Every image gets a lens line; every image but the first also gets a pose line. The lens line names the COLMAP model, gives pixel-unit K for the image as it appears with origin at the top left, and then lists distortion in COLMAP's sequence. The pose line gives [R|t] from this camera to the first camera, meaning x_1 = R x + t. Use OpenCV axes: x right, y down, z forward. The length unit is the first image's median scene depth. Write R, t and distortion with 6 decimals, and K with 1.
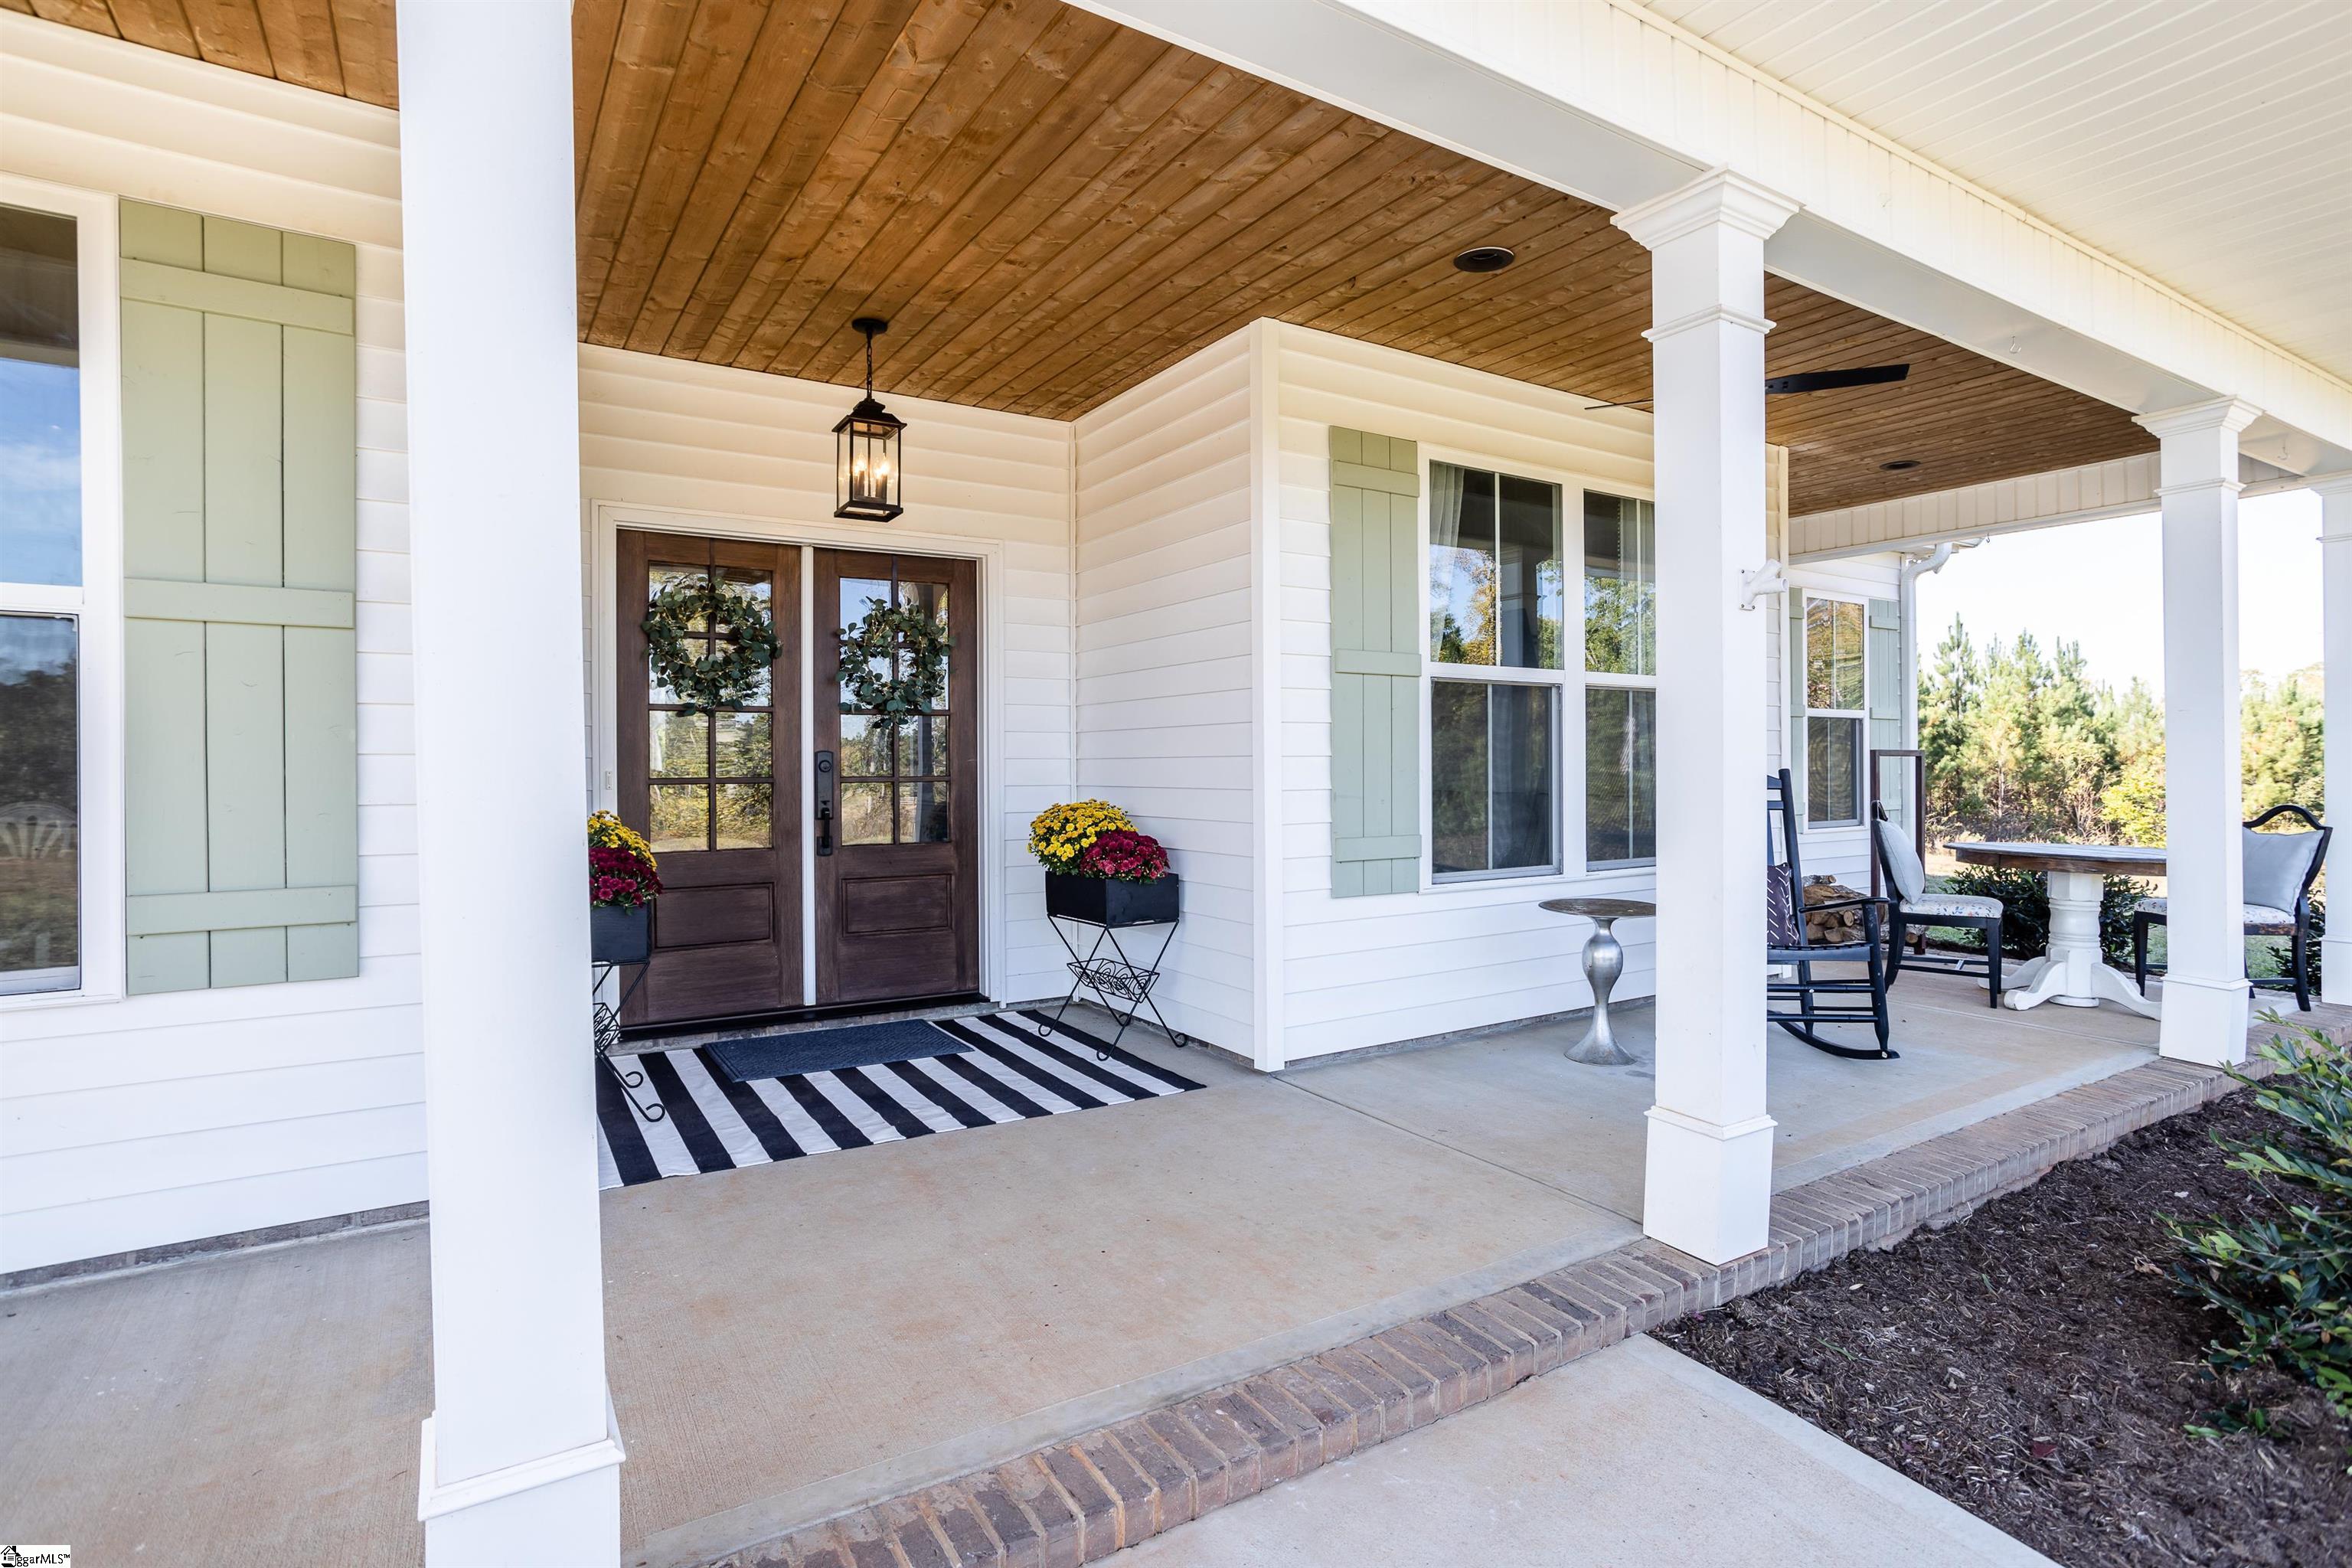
lens RADIAL K [[1123.2, 0, 1176.0], [0, 1123.2, 784.0], [0, 0, 1]] dist [-0.000608, -0.000028]
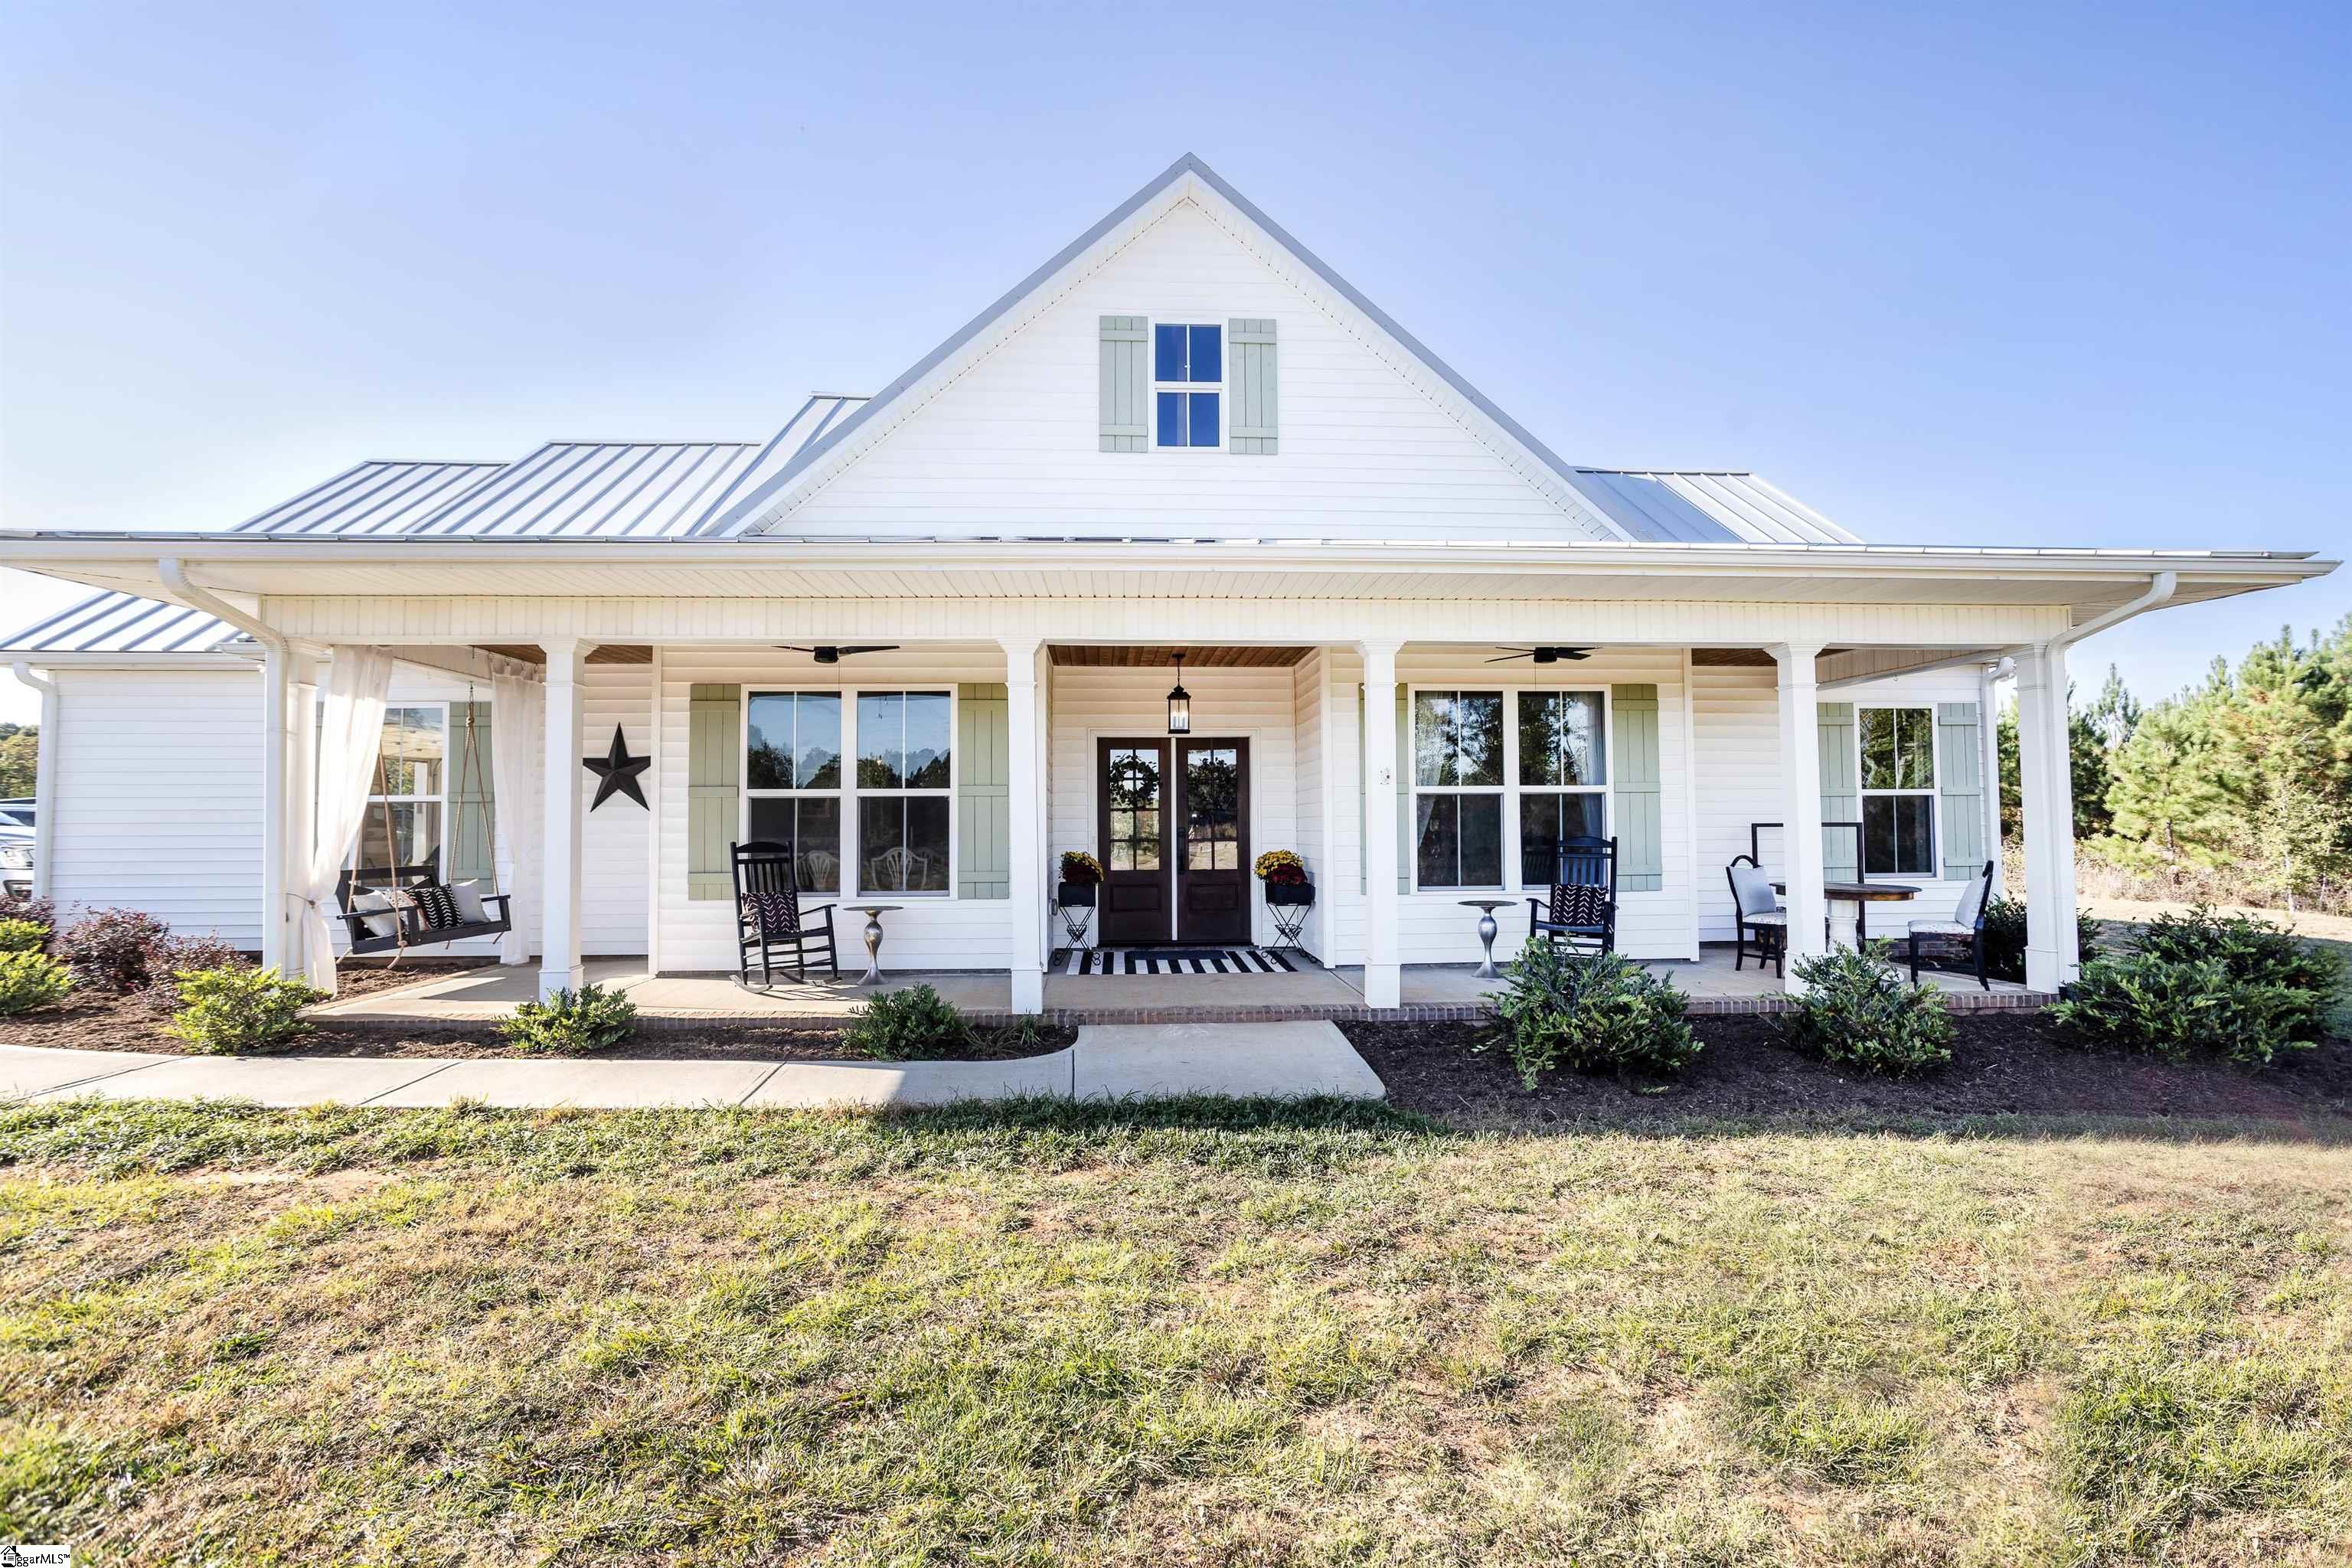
lens RADIAL K [[1171.1, 0, 1176.0], [0, 1171.1, 784.0], [0, 0, 1]] dist [0.000527, 0.000046]
pose [[0.875545, -0.018394, -0.482786, 0.838553], [-0.003196, 0.999033, -0.043860, -0.013609], [0.483126, 0.039945, 0.874639, -1.093709]]
